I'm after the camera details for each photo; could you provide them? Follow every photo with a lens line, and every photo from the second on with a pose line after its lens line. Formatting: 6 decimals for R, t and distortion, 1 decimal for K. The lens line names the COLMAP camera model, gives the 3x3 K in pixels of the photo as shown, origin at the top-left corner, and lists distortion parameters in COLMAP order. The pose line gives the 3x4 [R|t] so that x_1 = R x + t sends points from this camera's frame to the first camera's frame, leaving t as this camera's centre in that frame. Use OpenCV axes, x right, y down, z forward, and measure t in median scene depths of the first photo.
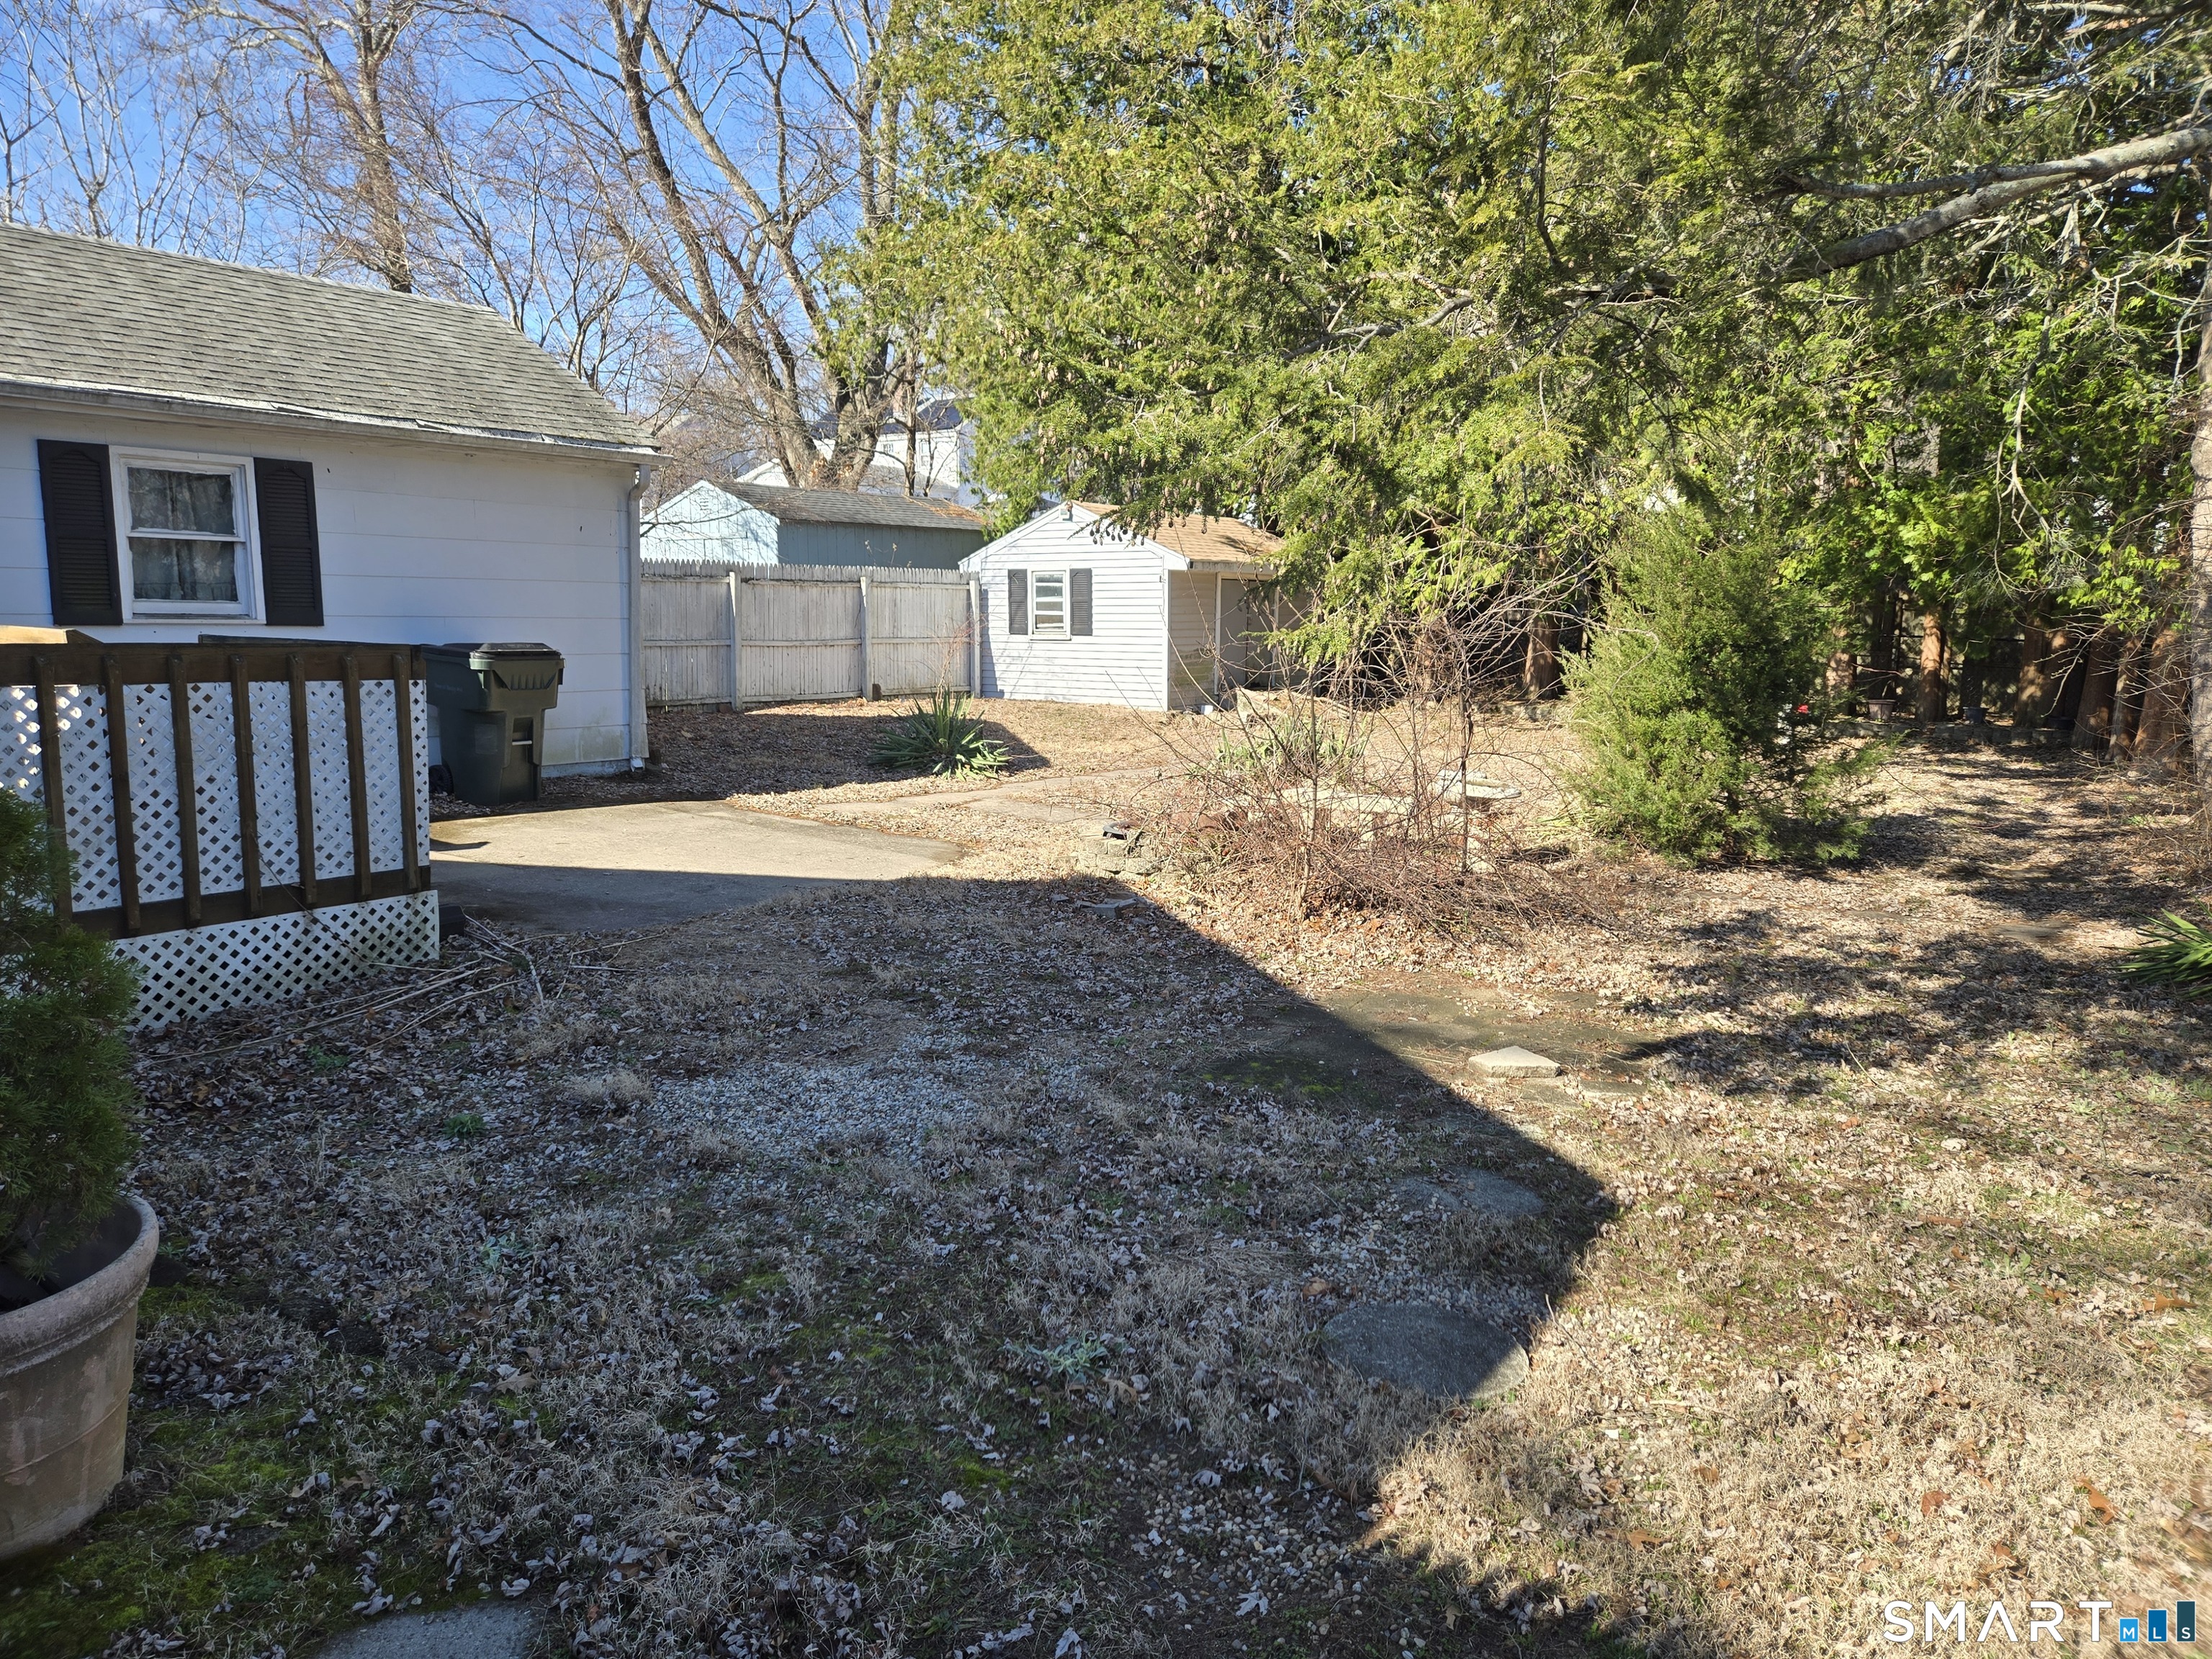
lens RADIAL K [[1479.3, 0, 1109.2], [0, 1479.3, 822.9], [0, 0, 1]] dist [0.052448, -0.035843]
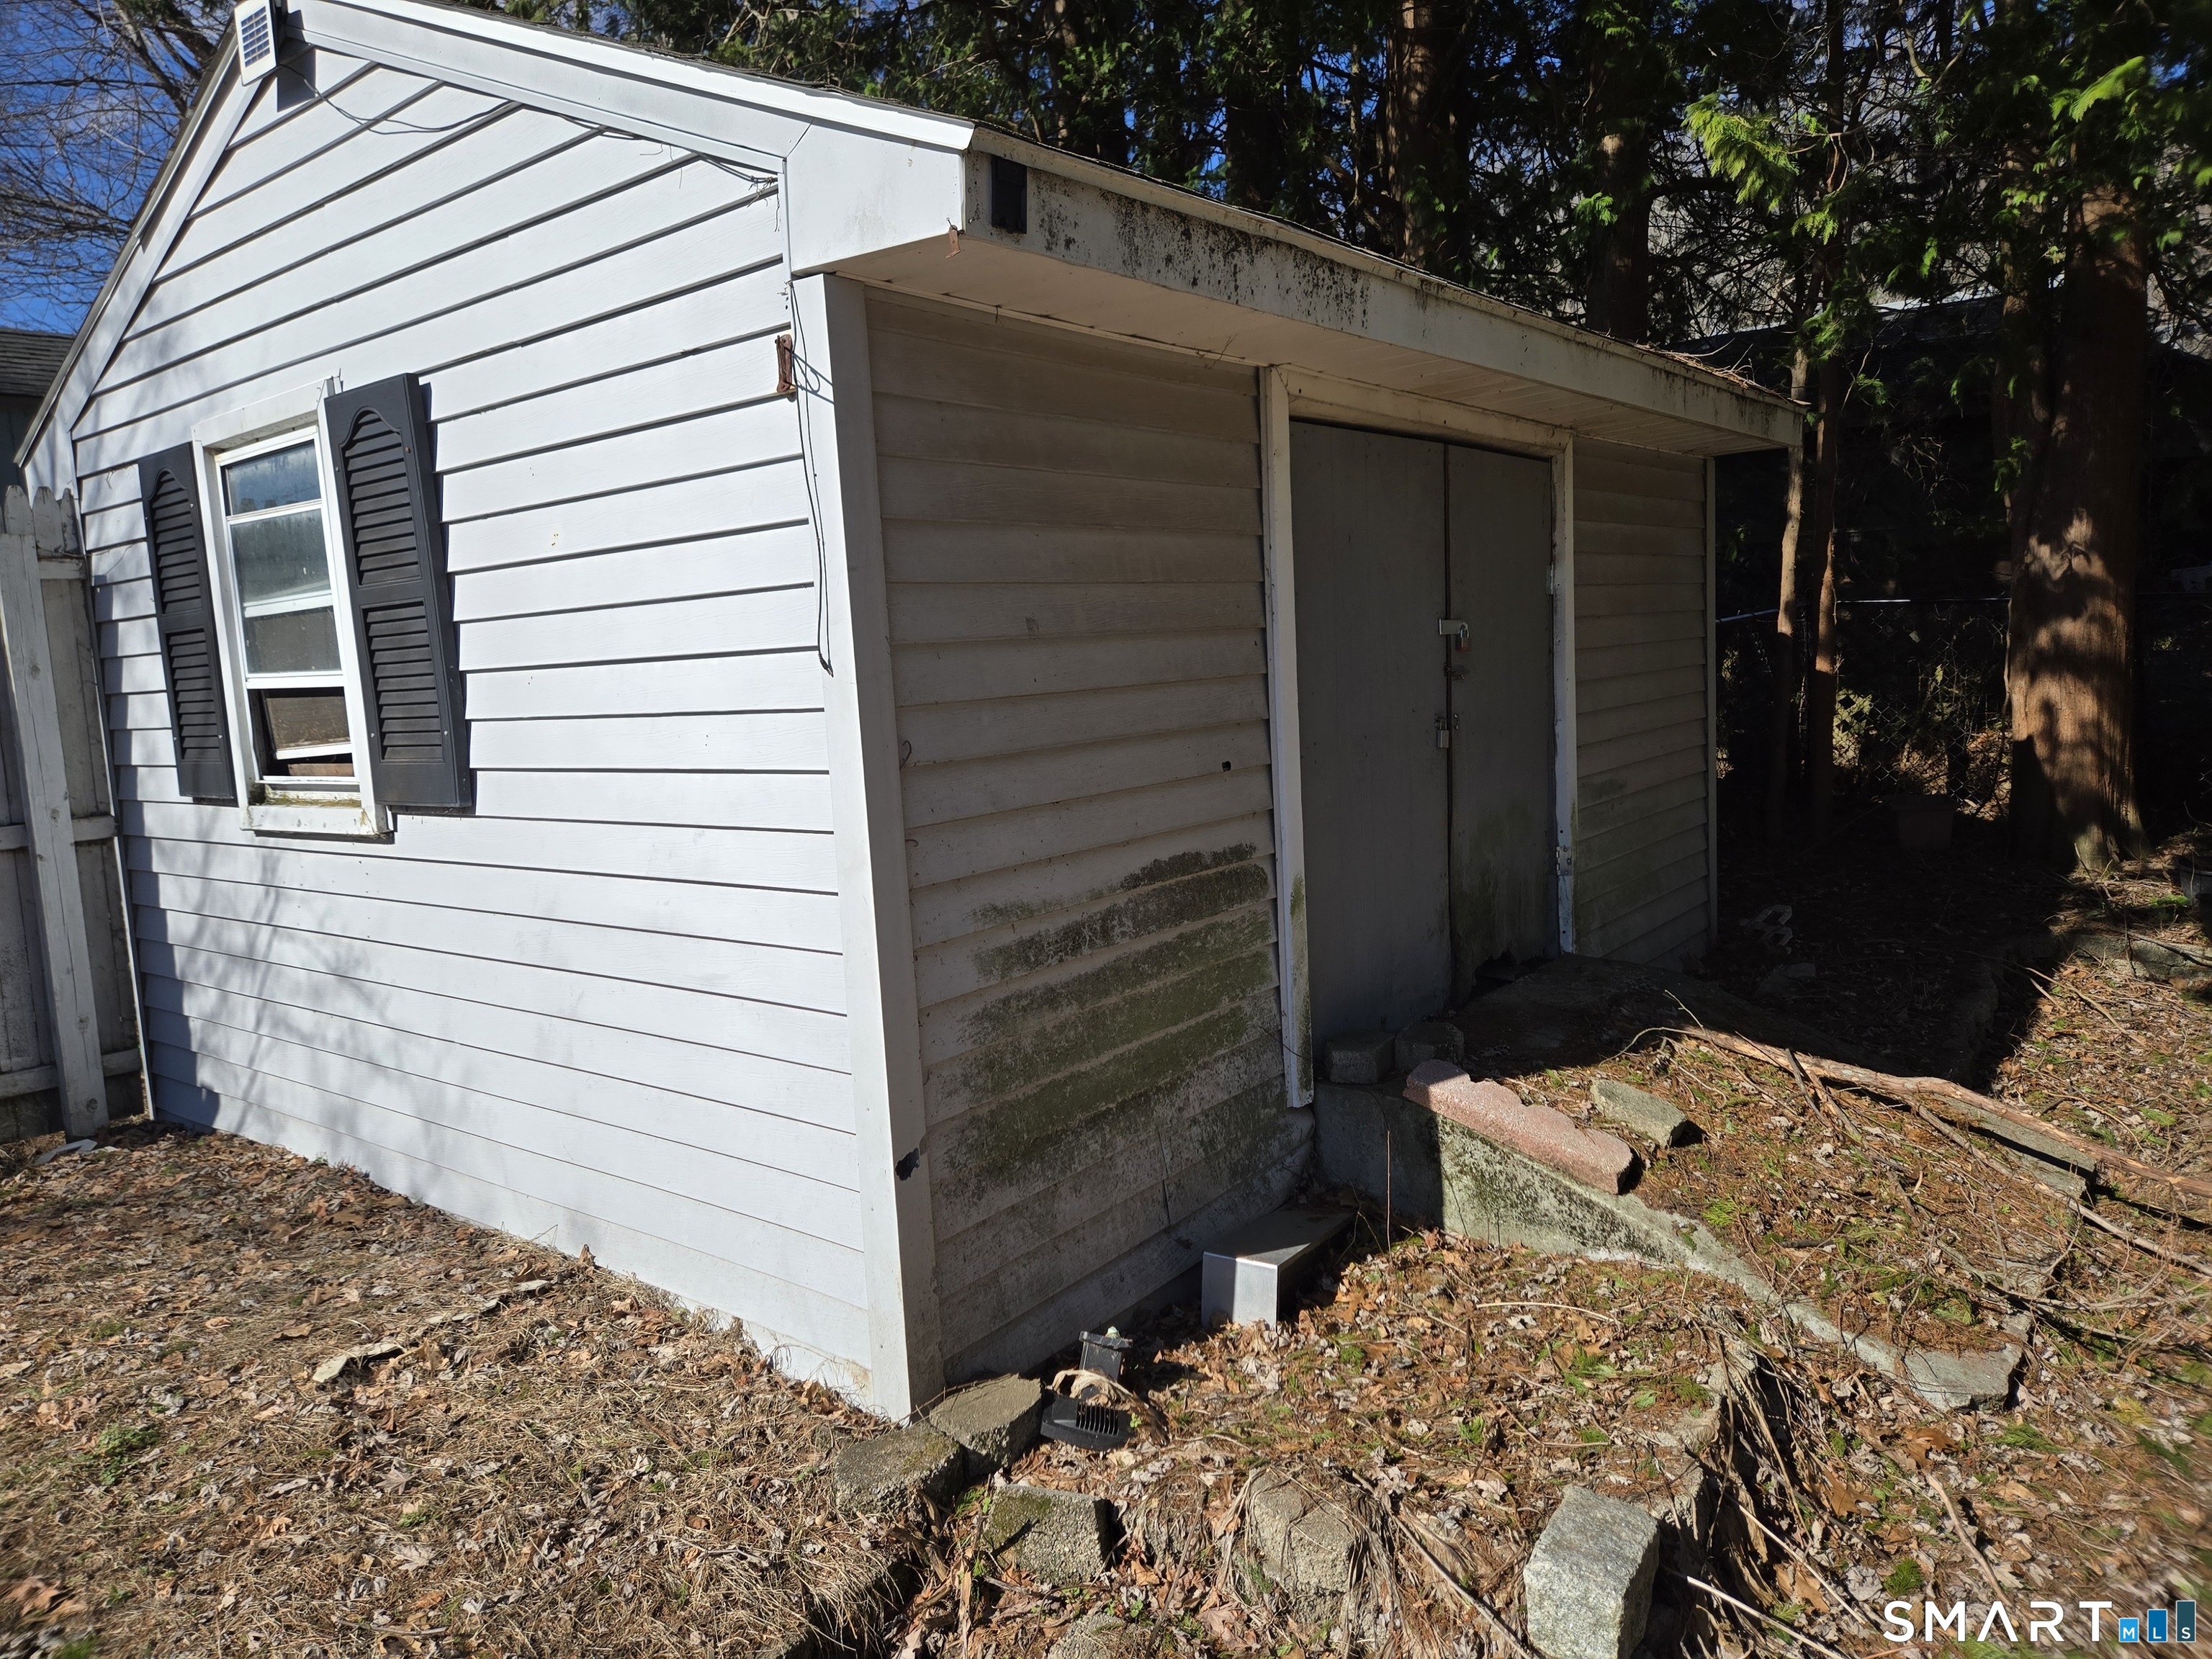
lens RADIAL K [[1479.3, 0, 1104.2], [0, 1479.3, 834.7], [0, 0, 1]] dist [0.052448, -0.035843]
pose [[0.994828, -0.051443, -0.087587, 0.067022], [0.050224, 0.998609, -0.016061, -0.117560], [0.088291, 0.011579, 0.996027, 0.844217]]
